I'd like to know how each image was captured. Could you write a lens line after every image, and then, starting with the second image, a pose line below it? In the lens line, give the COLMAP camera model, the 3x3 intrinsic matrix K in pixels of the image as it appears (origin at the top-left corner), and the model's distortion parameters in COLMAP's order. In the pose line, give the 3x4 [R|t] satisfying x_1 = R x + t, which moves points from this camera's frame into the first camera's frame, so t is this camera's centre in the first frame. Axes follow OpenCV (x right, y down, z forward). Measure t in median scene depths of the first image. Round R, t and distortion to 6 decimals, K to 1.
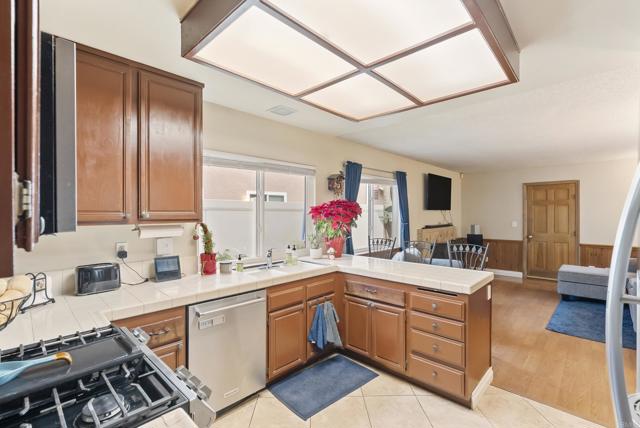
lens RADIAL K [[290.9, 0, 318.3], [0, 290.9, 214.1], [0, 0, 1]] dist [-0.001461, 0.000195]
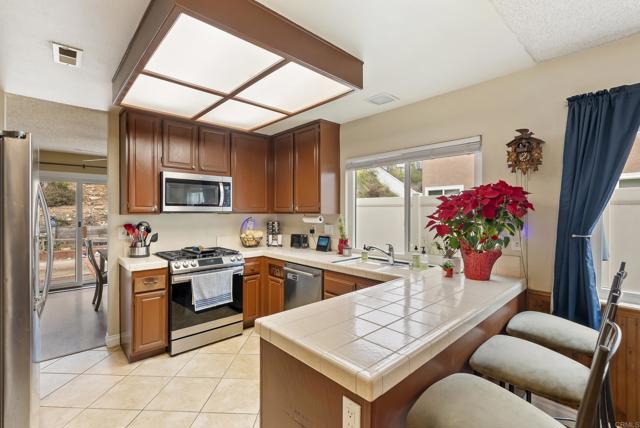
lens RADIAL K [[290.9, 0, 317.6], [0, 290.9, 213.7], [0, 0, 1]] dist [-0.001461, 0.000195]
pose [[-0.060609, 0.008348, -0.998127, 0.385074], [-0.007395, 0.999934, 0.008812, 0.004608], [0.998134, 0.007915, -0.060544, 0.392714]]
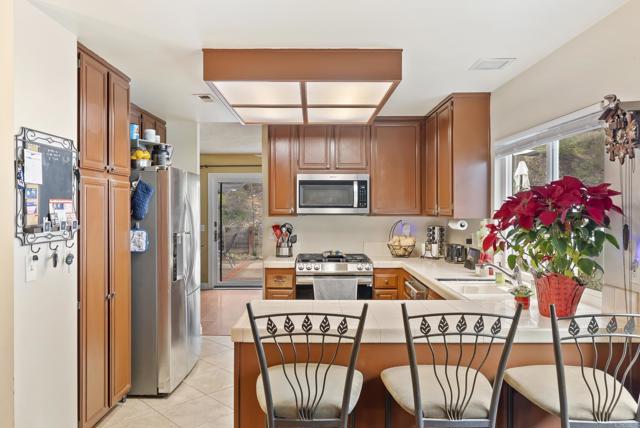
lens RADIAL K [[466.3, 0, 316.9], [0, 466.3, 210.7], [0, 0, 1]] dist [0.011092, 0.001783]
pose [[-0.723710, 0.005617, -0.690081, 0.437992], [-0.004158, 0.999913, 0.012499, -0.007658], [0.690092, 0.011915, -0.723624, 0.698116]]
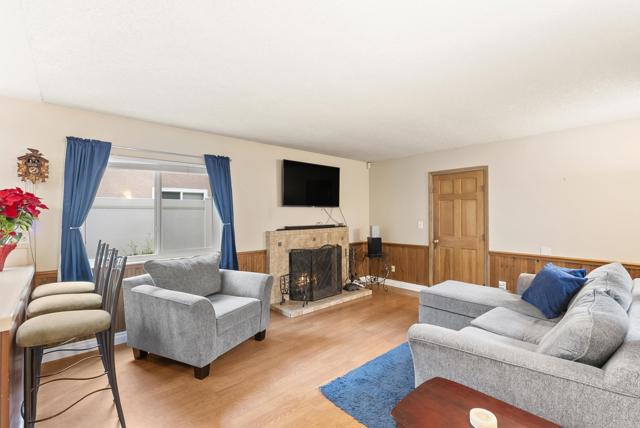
lens RADIAL K [[290.9, 0, 319.1], [0, 290.9, 212.0], [0, 0, 1]] dist [-0.001461, 0.000195]
pose [[0.997315, -0.002781, -0.073185, 0.491402], [0.002082, 0.999952, -0.009625, 0.007756], [0.073208, 0.009446, 0.997272, 0.212105]]
